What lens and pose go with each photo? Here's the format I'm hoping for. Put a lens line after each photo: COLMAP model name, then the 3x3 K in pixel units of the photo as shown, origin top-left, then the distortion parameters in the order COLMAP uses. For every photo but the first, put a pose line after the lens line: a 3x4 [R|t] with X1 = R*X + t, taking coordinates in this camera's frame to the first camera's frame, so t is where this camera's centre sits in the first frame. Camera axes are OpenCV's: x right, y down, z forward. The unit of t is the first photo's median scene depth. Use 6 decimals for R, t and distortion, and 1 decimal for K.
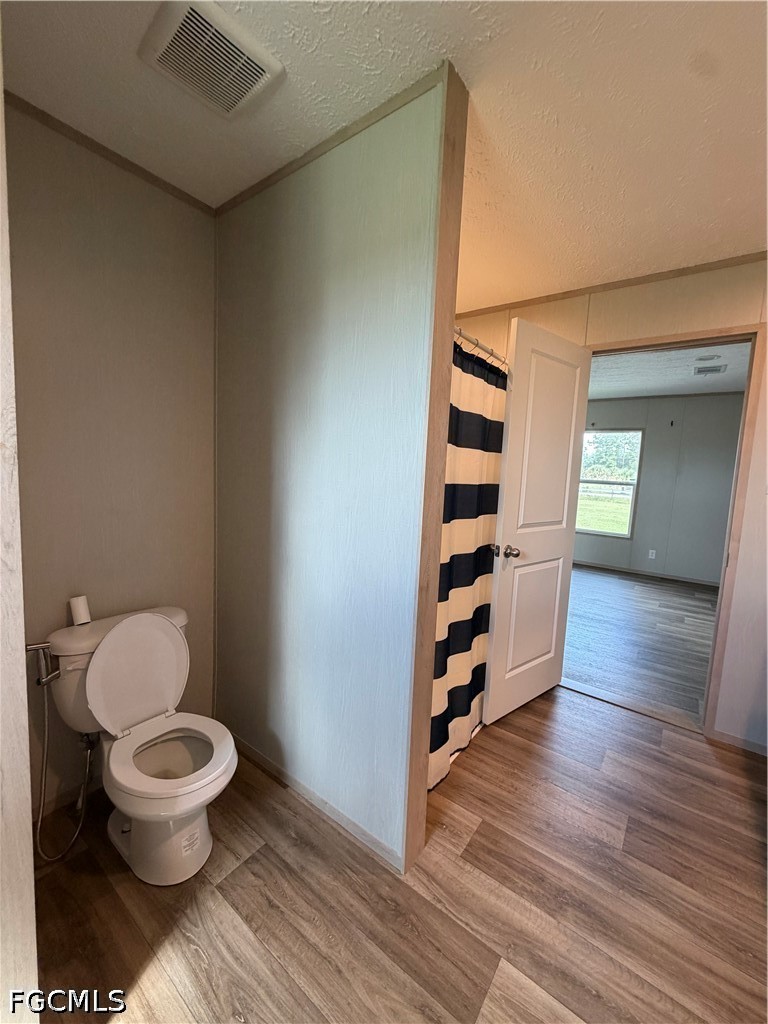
lens RADIAL K [[408.8, 0, 382.7], [0, 408.8, 511.8], [0, 0, 1]] dist [-0.000413, 0.000557]
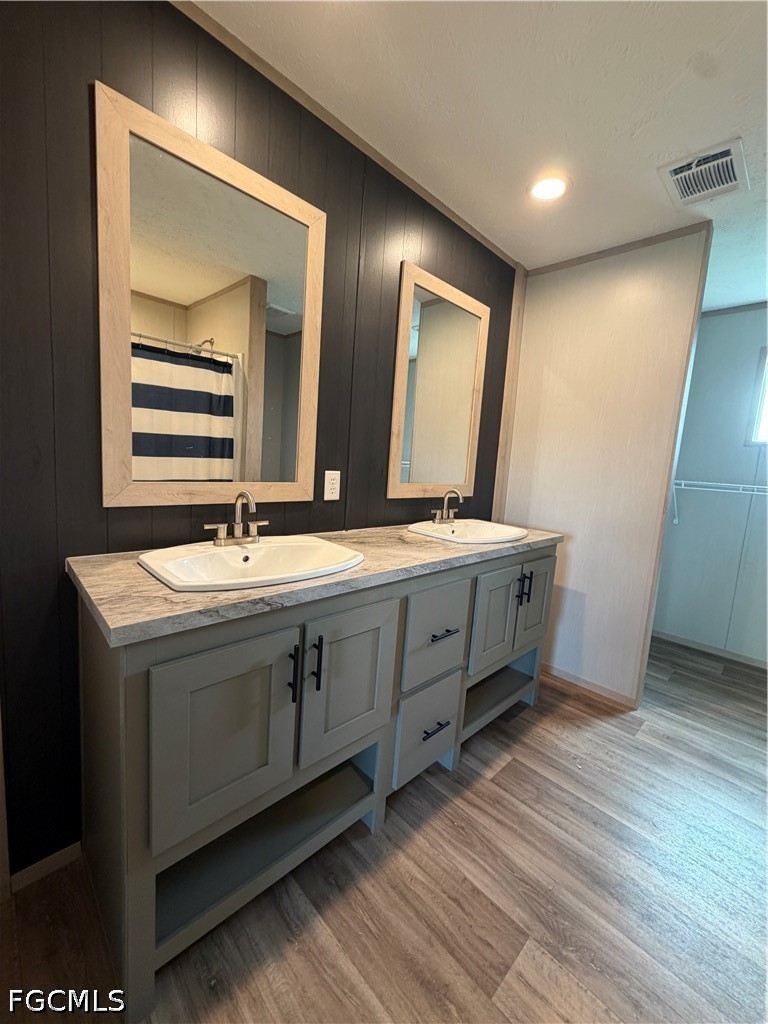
lens RADIAL K [[410.5, 0, 384.3], [0, 410.5, 509.4], [0, 0, 1]] dist [-0.000655, -0.000263]
pose [[-0.982908, -0.126144, 0.134086, 0.655888], [-0.091703, 0.967040, 0.237537, -0.052660], [-0.159631, 0.221181, -0.962079, 1.234970]]
